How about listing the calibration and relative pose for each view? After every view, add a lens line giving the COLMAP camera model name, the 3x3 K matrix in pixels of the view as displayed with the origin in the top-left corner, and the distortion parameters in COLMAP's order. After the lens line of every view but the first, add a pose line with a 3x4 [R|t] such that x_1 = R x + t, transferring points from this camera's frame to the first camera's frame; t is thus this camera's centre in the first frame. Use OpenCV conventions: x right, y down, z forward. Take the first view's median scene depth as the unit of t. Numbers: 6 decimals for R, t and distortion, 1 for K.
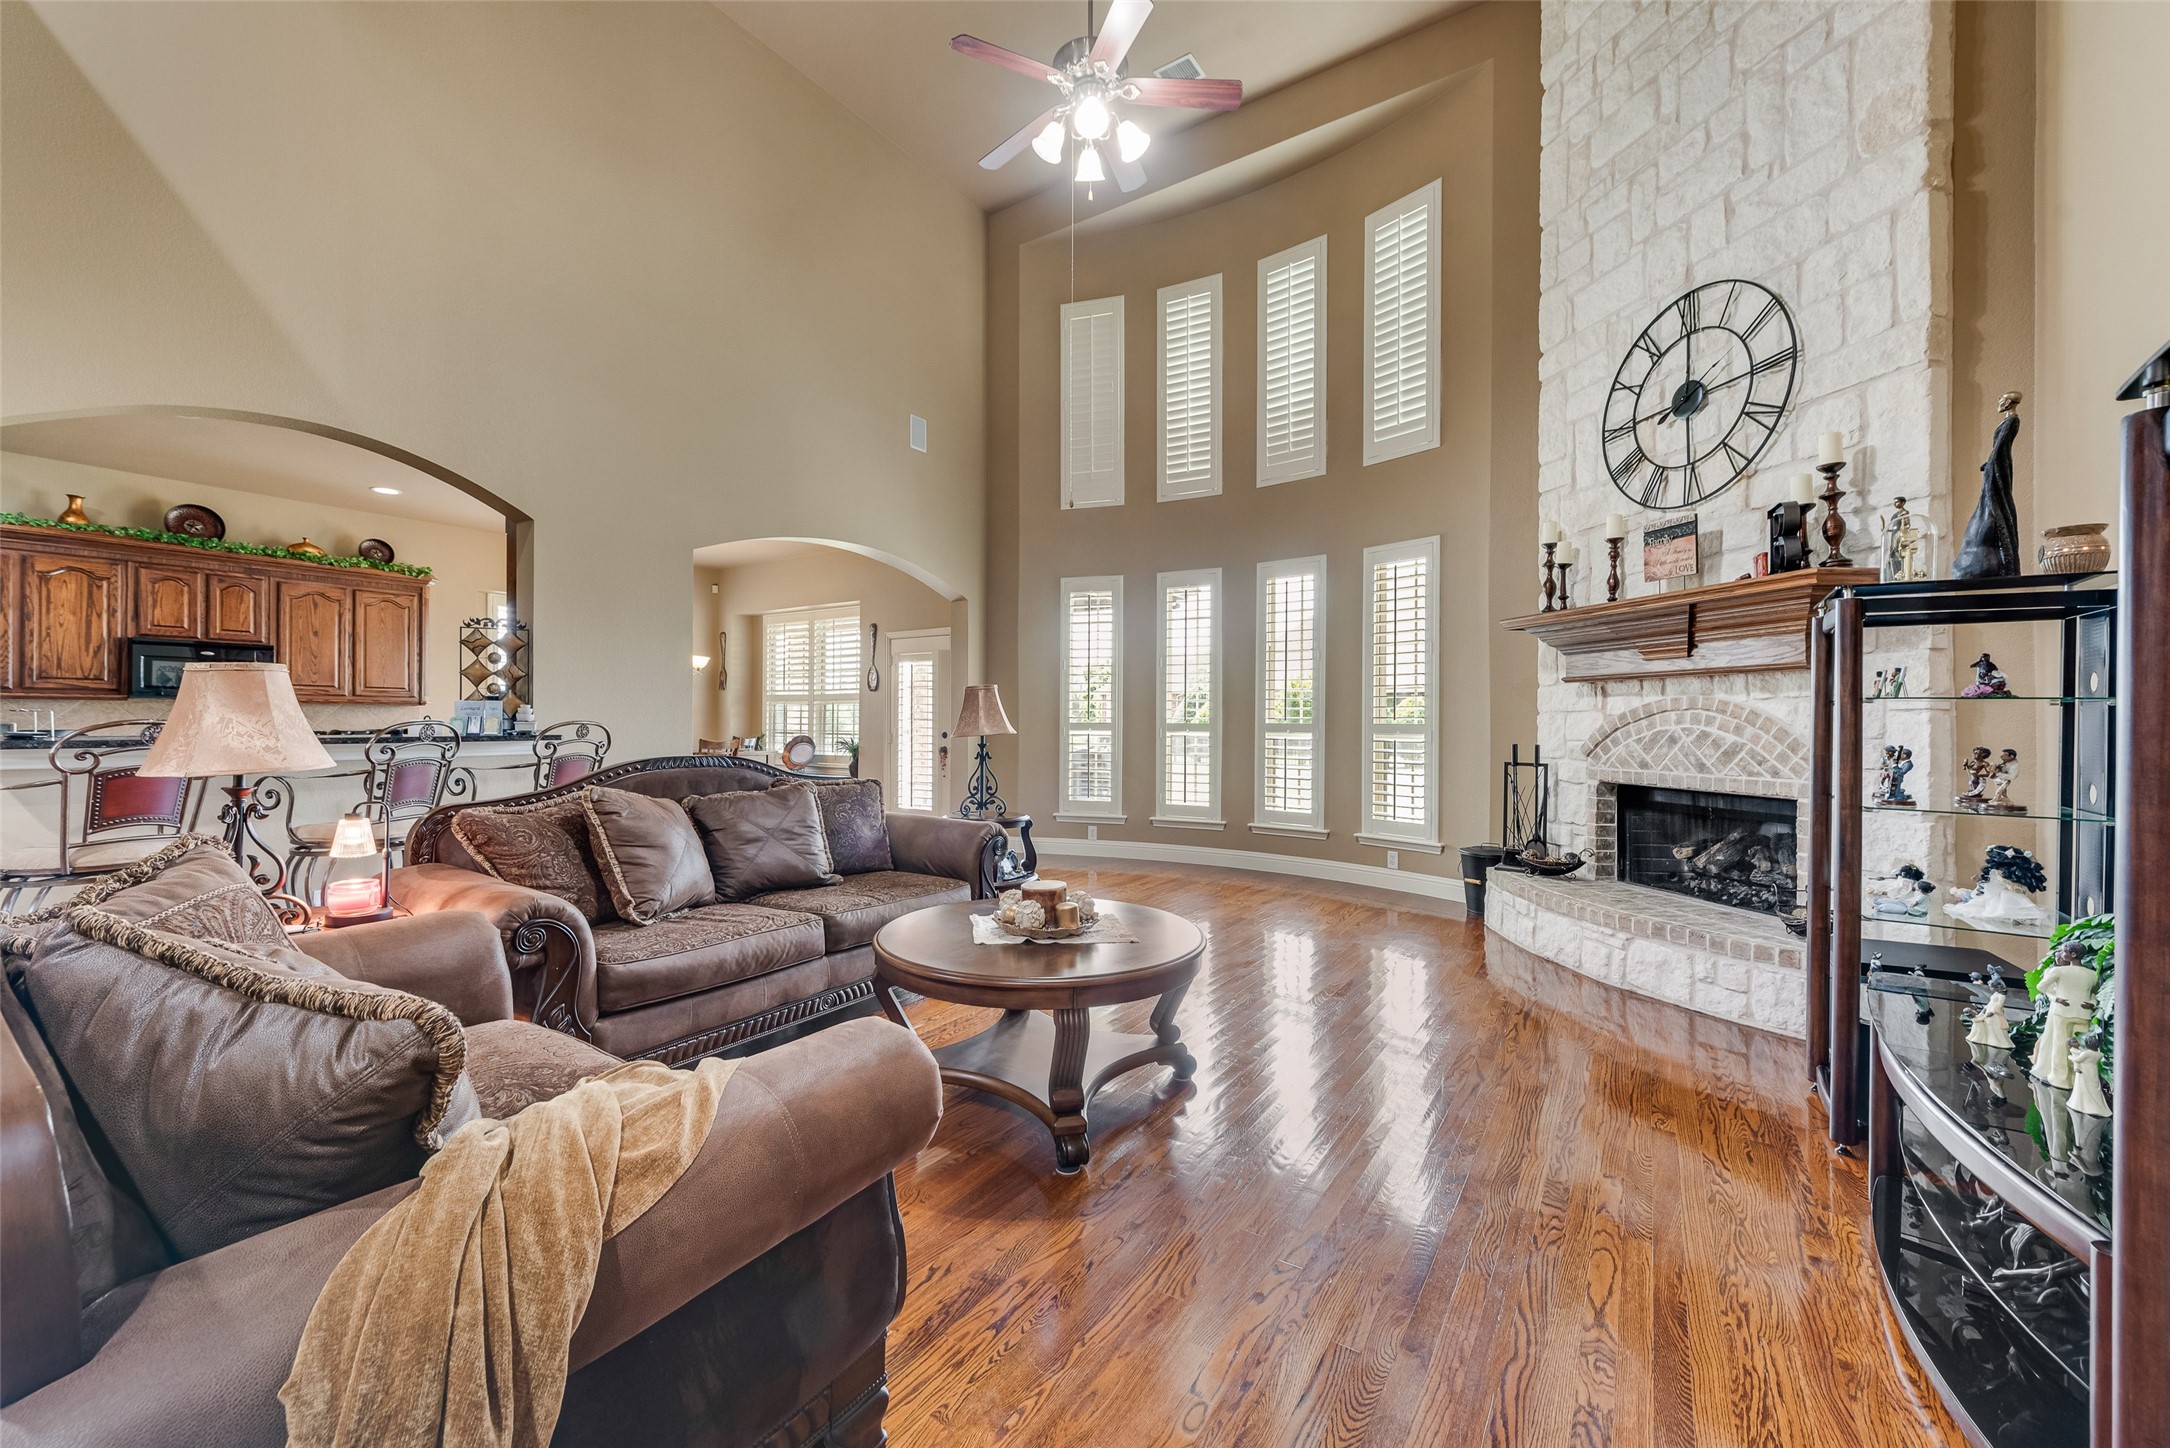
lens RADIAL K [[854.3, 0, 1063.9], [0, 854.3, 714.8], [0, 0, 1]] dist [0.010158, -0.002249]
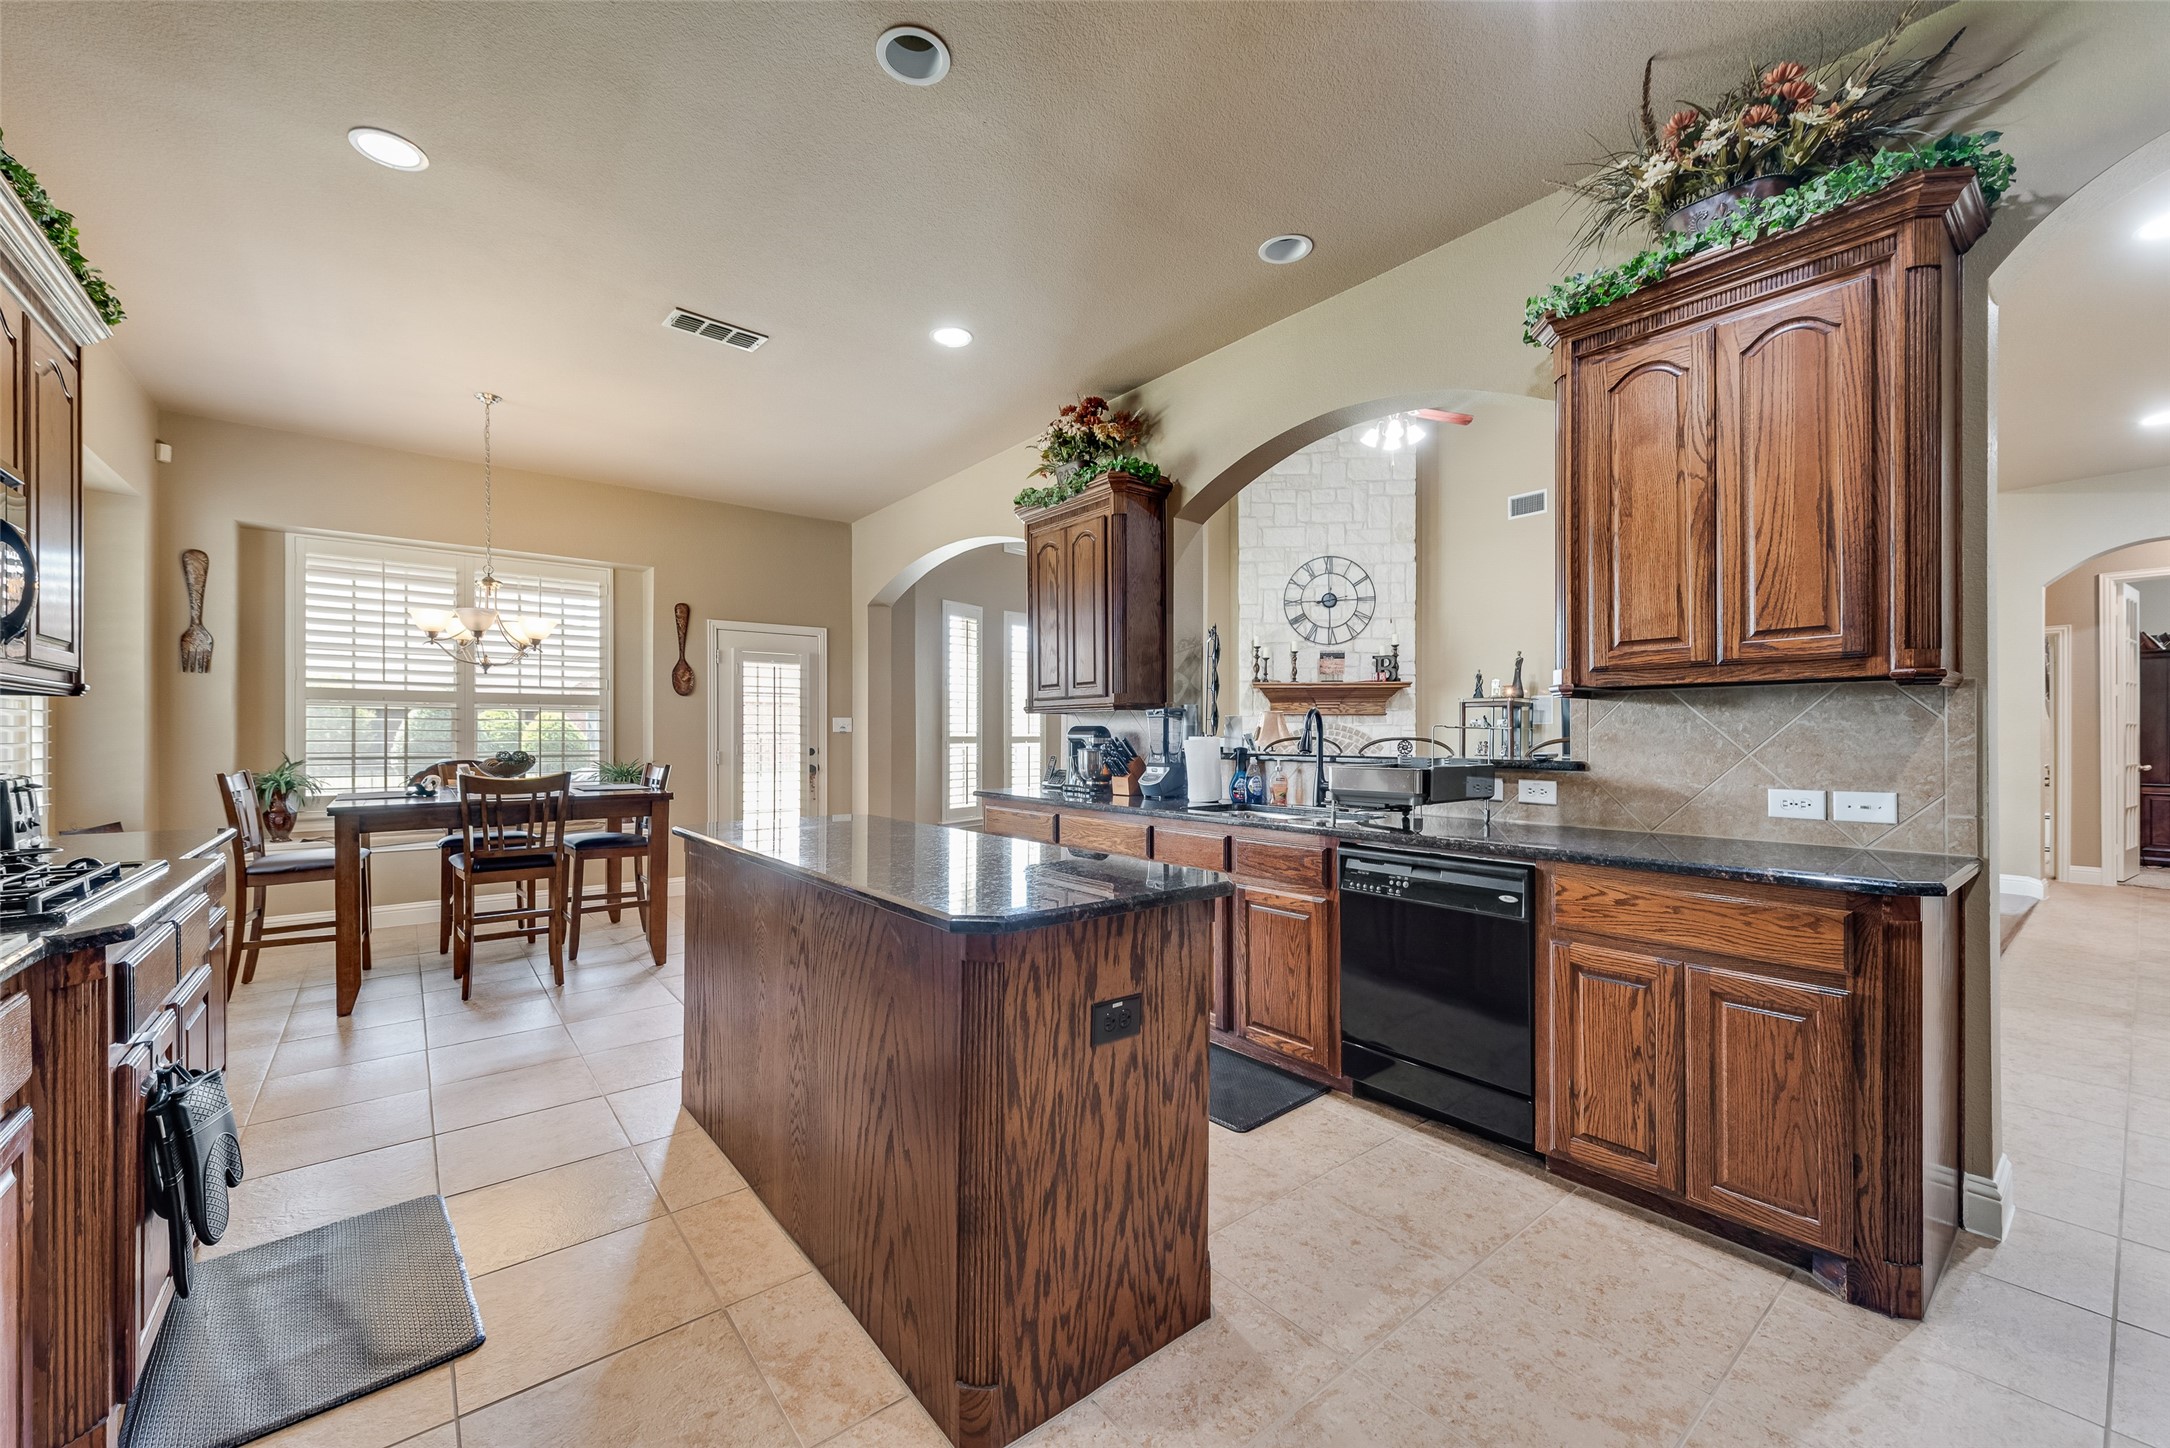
lens RADIAL K [[854.3, 0, 1077.4], [0, 854.3, 737.2], [0, 0, 1]] dist [0.010158, -0.002249]
pose [[0.289213, -0.007143, 0.957238, -1.618256], [-0.006850, 0.999931, 0.009531, -0.001324], [-0.957240, -0.009314, 0.289144, 0.891287]]
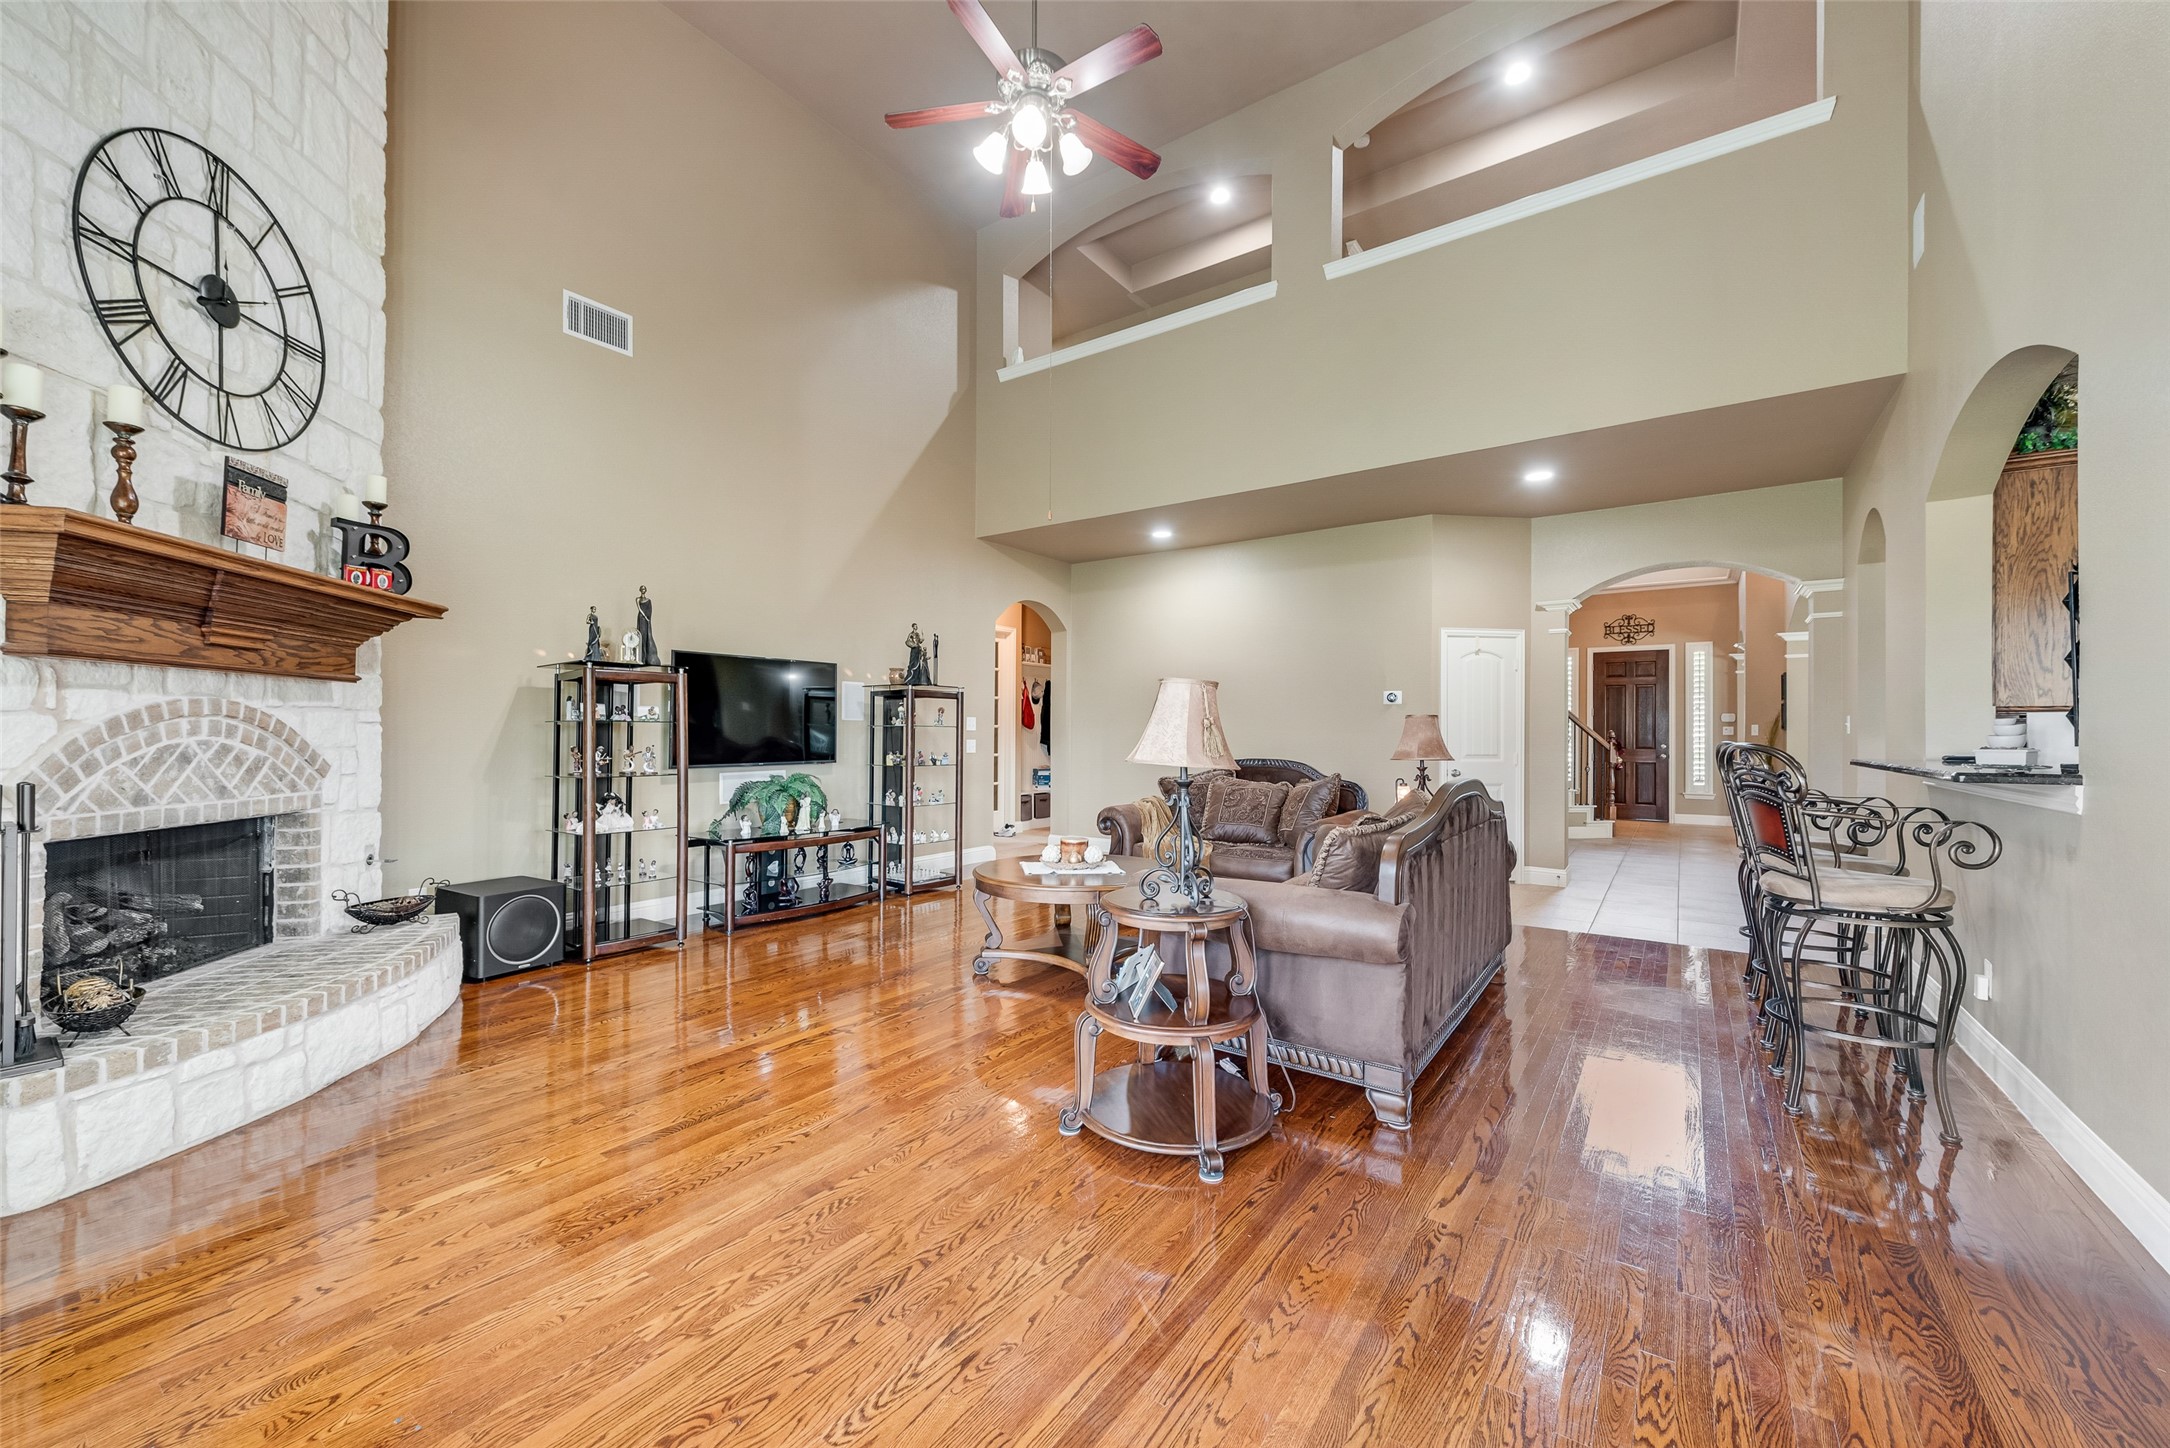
lens RADIAL K [[854.3, 0, 1081.6], [0, 854.3, 727.6], [0, 0, 1]] dist [0.010158, -0.002249]
pose [[-0.999859, -0.010161, 0.013346, -0.034191], [-0.010367, 0.999827, -0.015426, 0.006925], [-0.013187, -0.015562, -0.999792, 1.578304]]
